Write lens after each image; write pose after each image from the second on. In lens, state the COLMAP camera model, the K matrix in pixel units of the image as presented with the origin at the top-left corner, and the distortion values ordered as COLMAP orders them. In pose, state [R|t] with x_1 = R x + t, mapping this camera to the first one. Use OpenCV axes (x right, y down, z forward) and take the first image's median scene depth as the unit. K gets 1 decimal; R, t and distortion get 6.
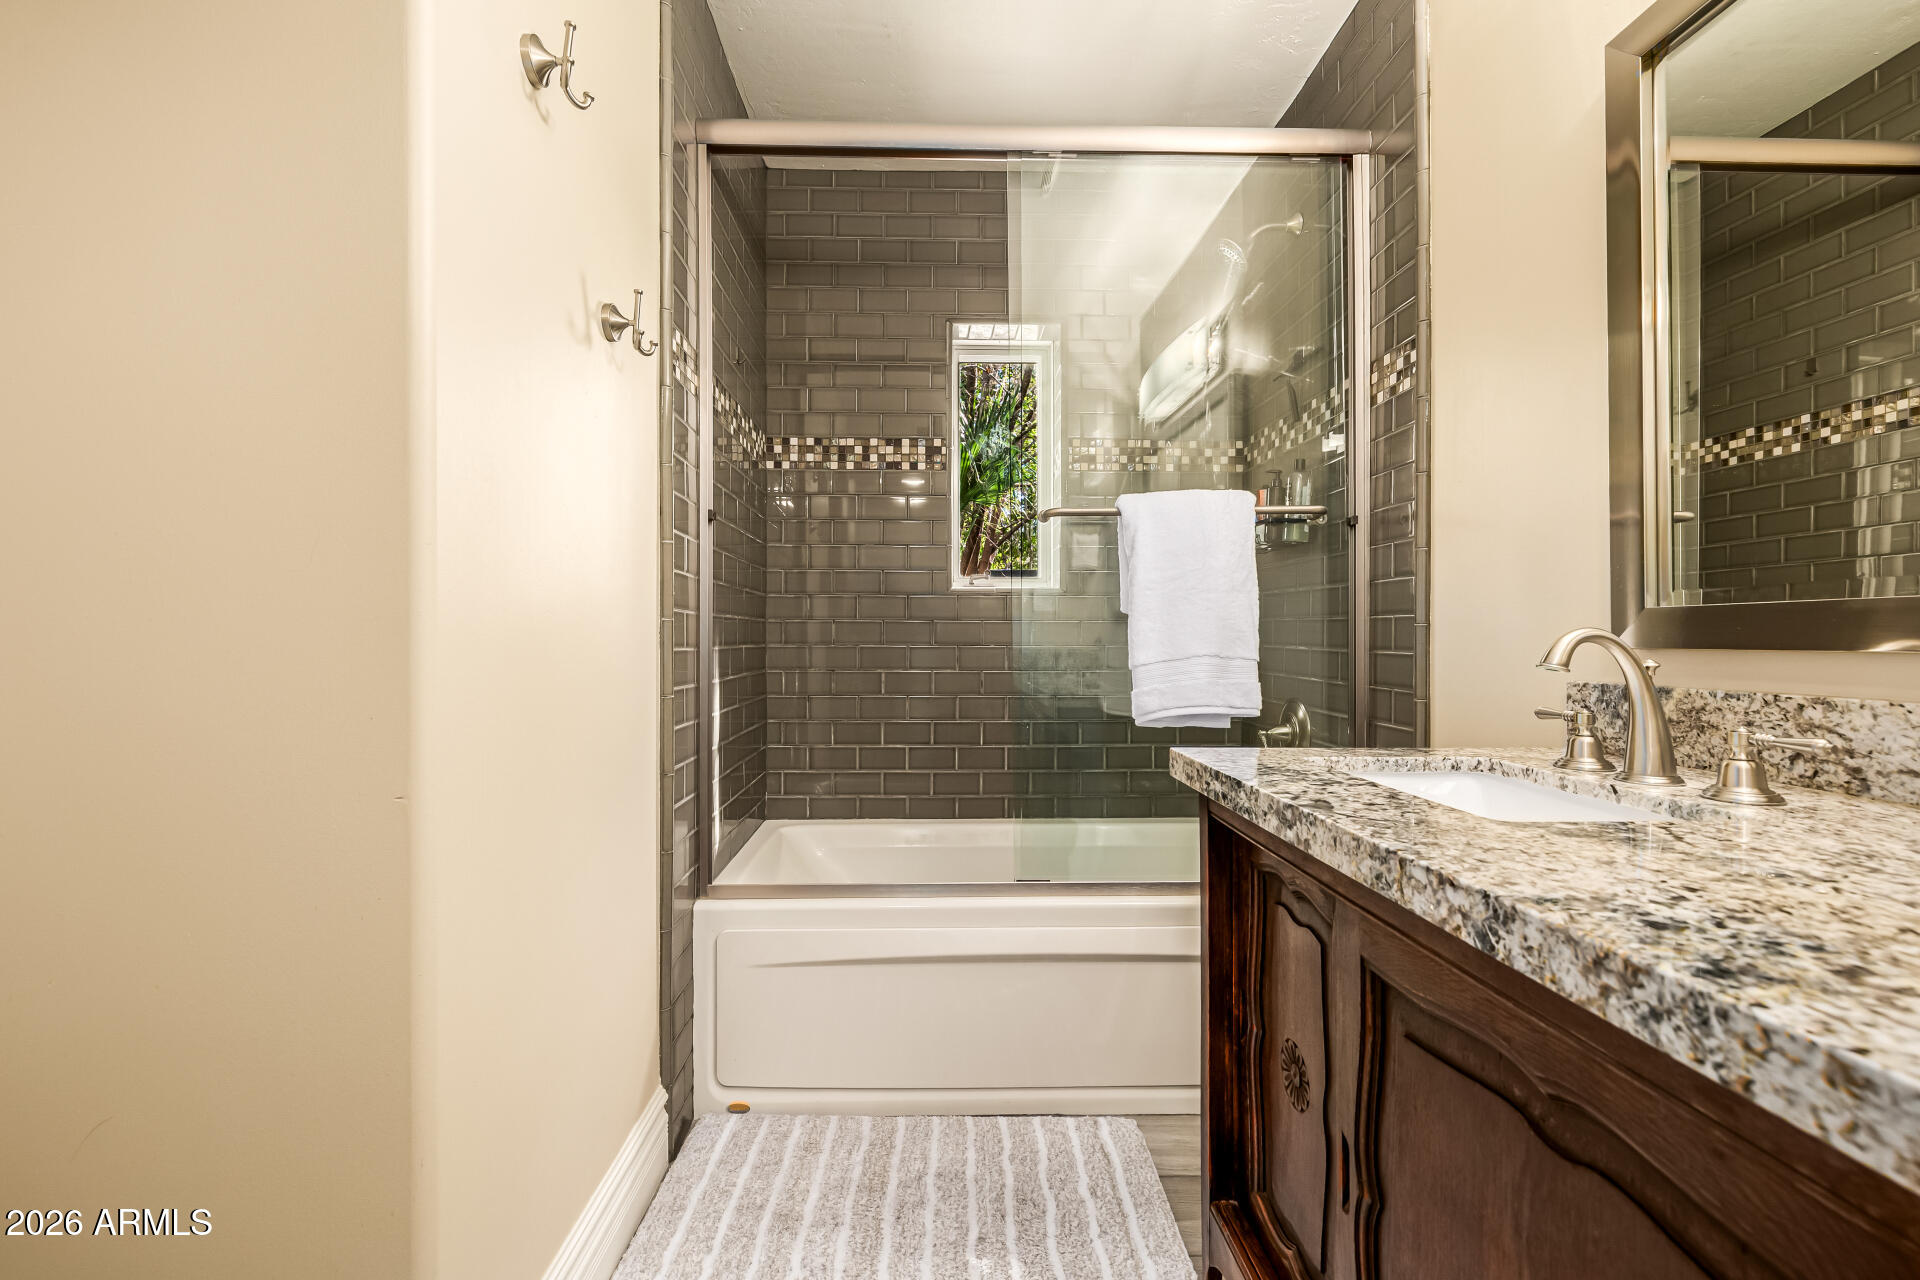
lens RADIAL K [[832.1, 0, 955.1], [0, 832.1, 631.4], [0, 0, 1]] dist [0.000259, 0.000516]
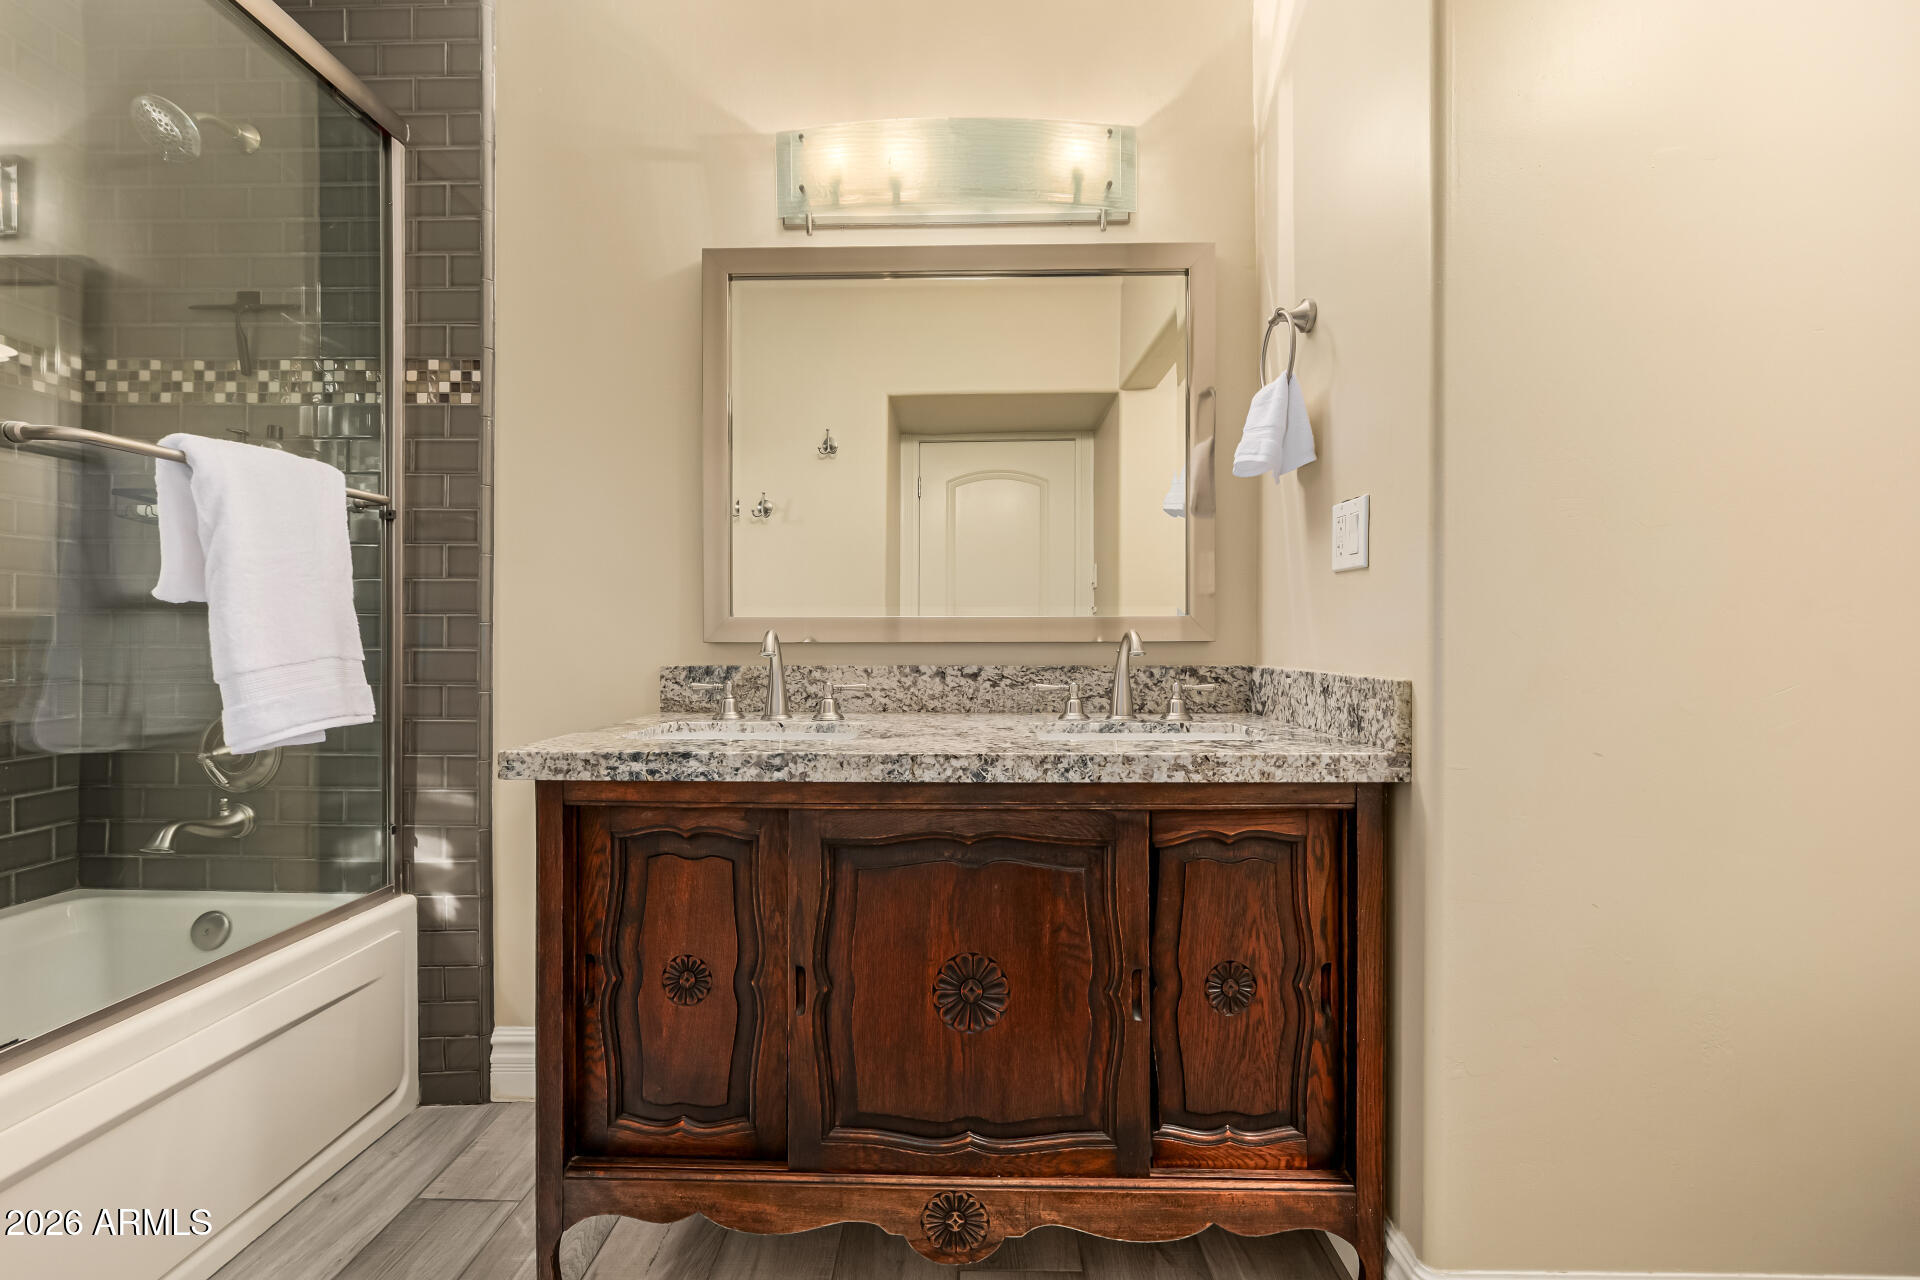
lens RADIAL K [[832.1, 0, 956.6], [0, 832.1, 639.5], [0, 0, 1]] dist [0.000259, 0.000516]
pose [[0.026625, -0.004943, 0.999633, -0.940175], [-0.008018, 0.999955, 0.005159, 0.003949], [-0.999613, -0.008153, 0.026584, 0.621108]]
